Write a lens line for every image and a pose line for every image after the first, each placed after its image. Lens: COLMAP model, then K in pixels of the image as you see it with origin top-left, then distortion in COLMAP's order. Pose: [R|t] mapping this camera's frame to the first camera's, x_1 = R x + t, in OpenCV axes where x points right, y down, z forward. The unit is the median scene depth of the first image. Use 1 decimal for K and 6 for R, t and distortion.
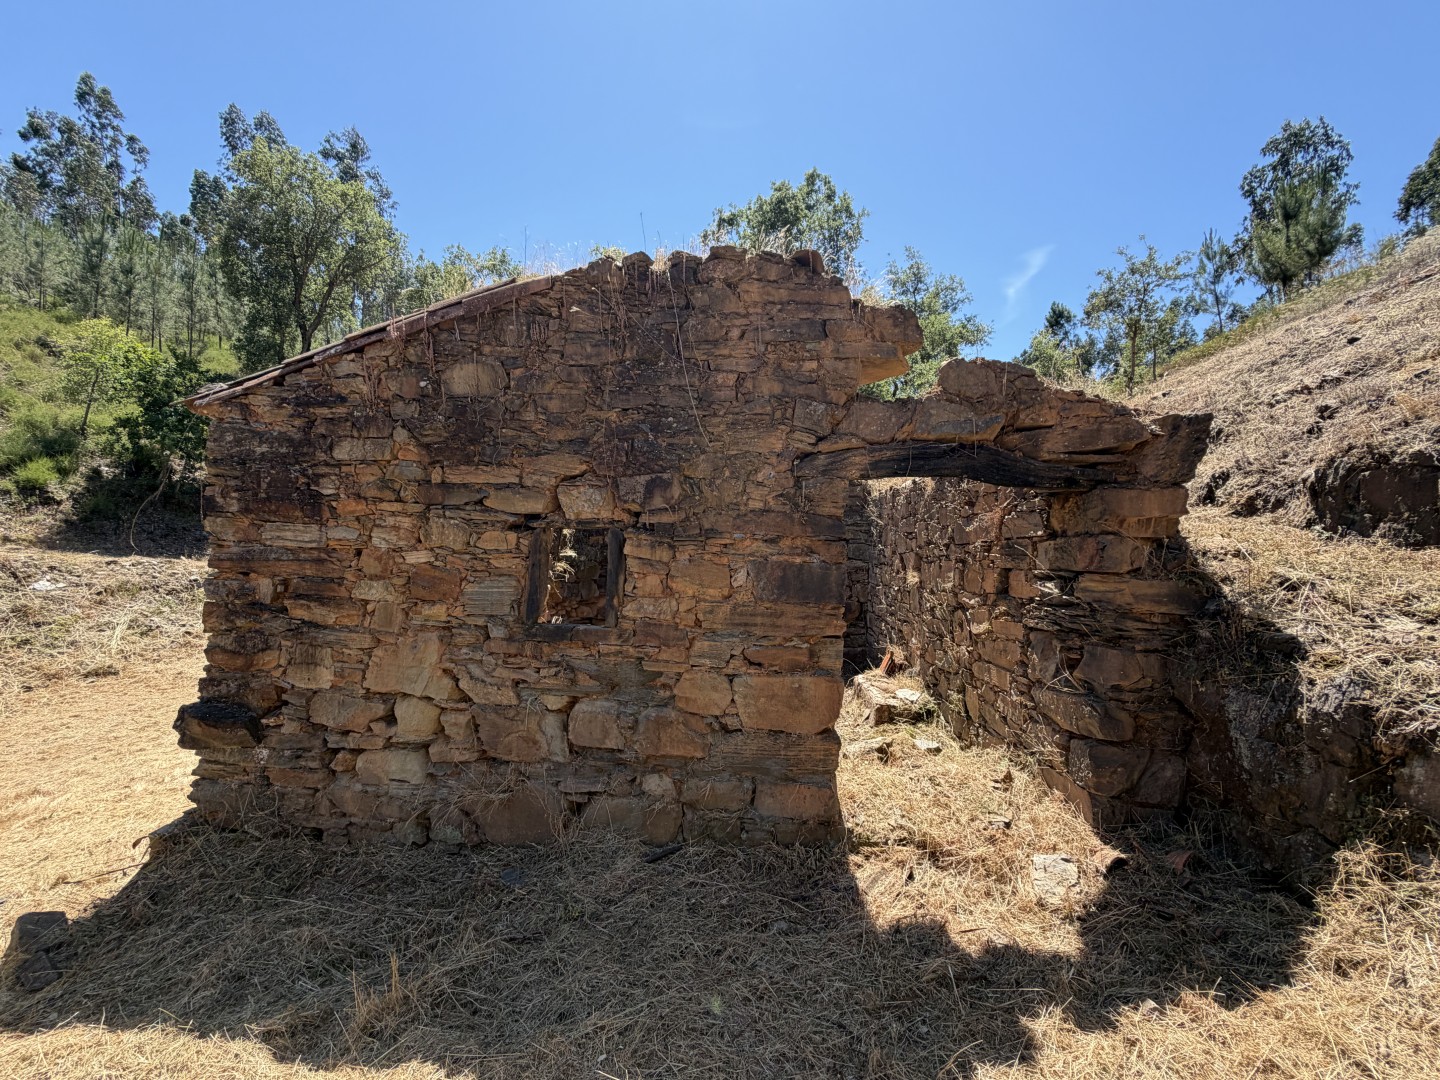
lens RADIAL K [[651.5, 0, 728.0], [0, 651.5, 547.0], [0, 0, 1]] dist [-0.007967, -0.000135]
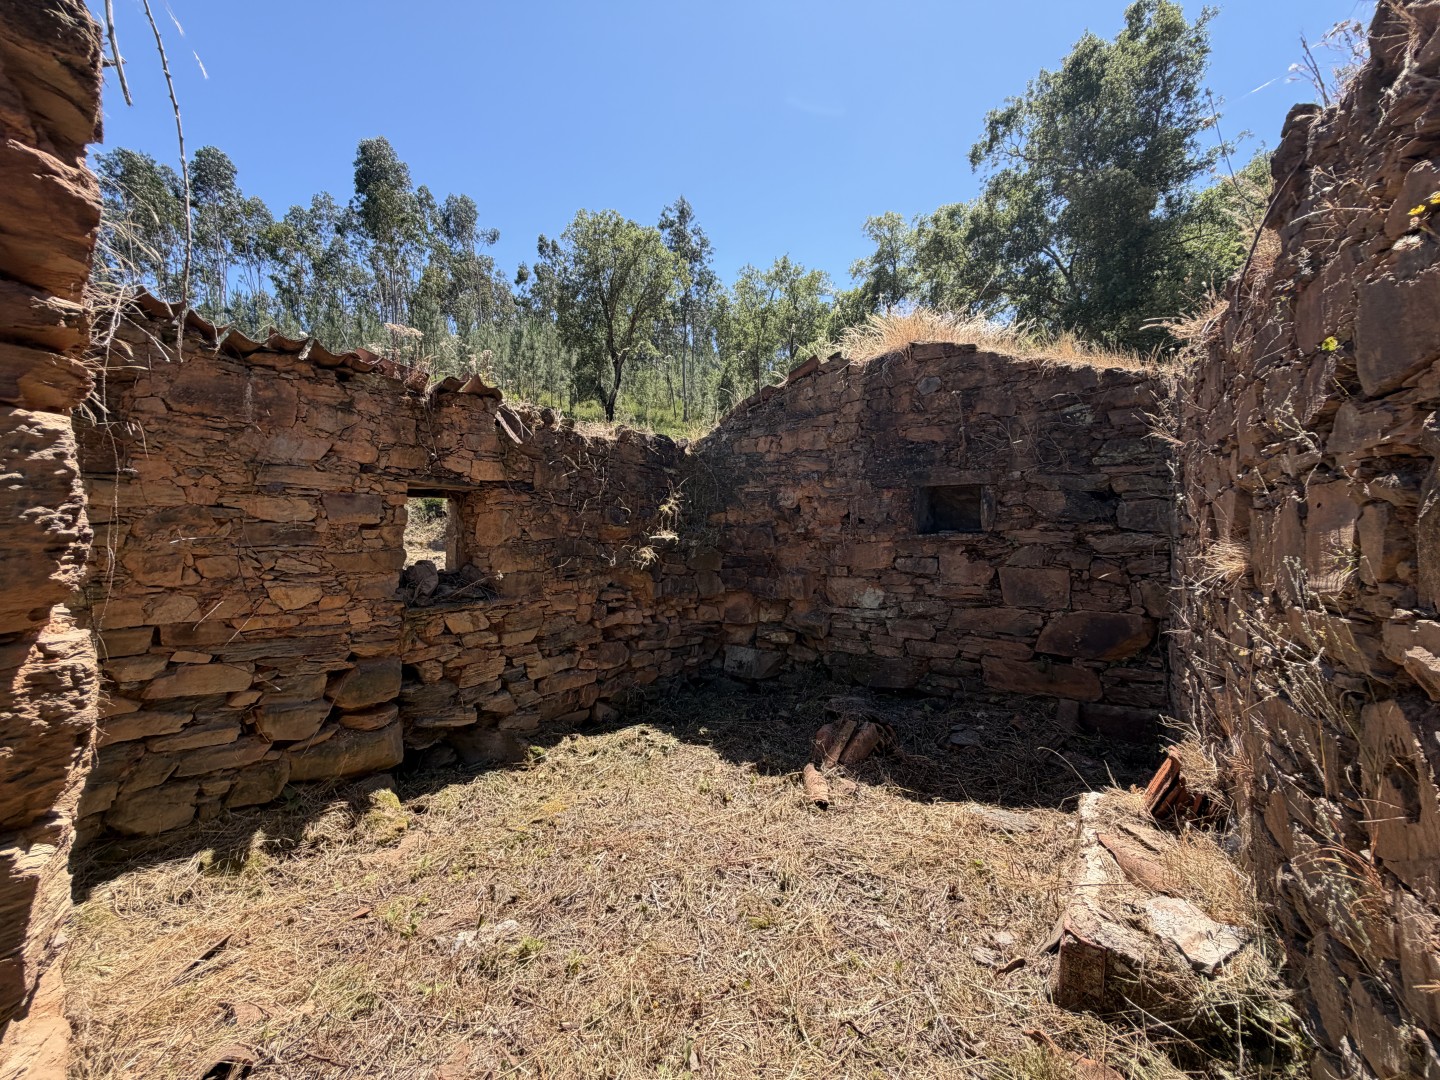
lens RADIAL K [[575.7, 0, 728.2], [0, 575.7, 543.2], [0, 0, 1]] dist [-0.000084, 0.000770]
pose [[0.836762, -0.024628, -0.547012, 0.061473], [0.019802, 0.999696, -0.014718, 0.009865], [0.547208, 0.001483, 0.836995, 0.160323]]
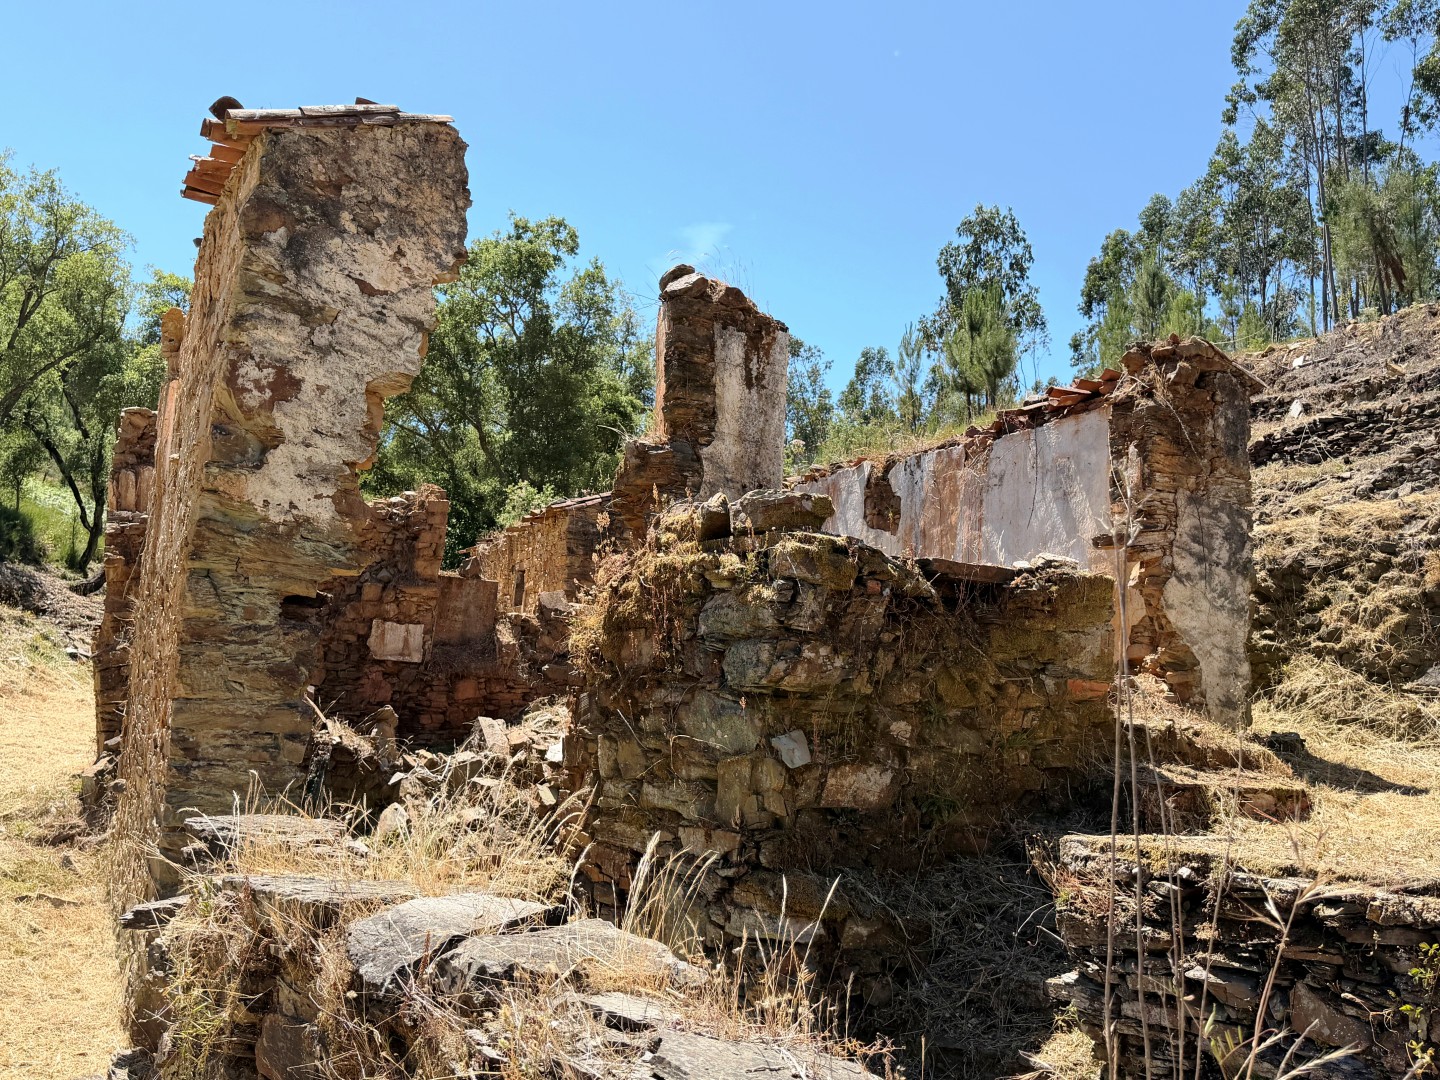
lens RADIAL K [[1278.3, 0, 708.9], [0, 1278.3, 496.2], [0, 0, 1]] dist [0.137139, 0.005244]
pose [[0.882464, 0.098424, 0.459967, -2.191251], [-0.028033, 0.987130, -0.157445, 0.404575], [-0.469543, 0.126045, 0.873866, -2.940927]]
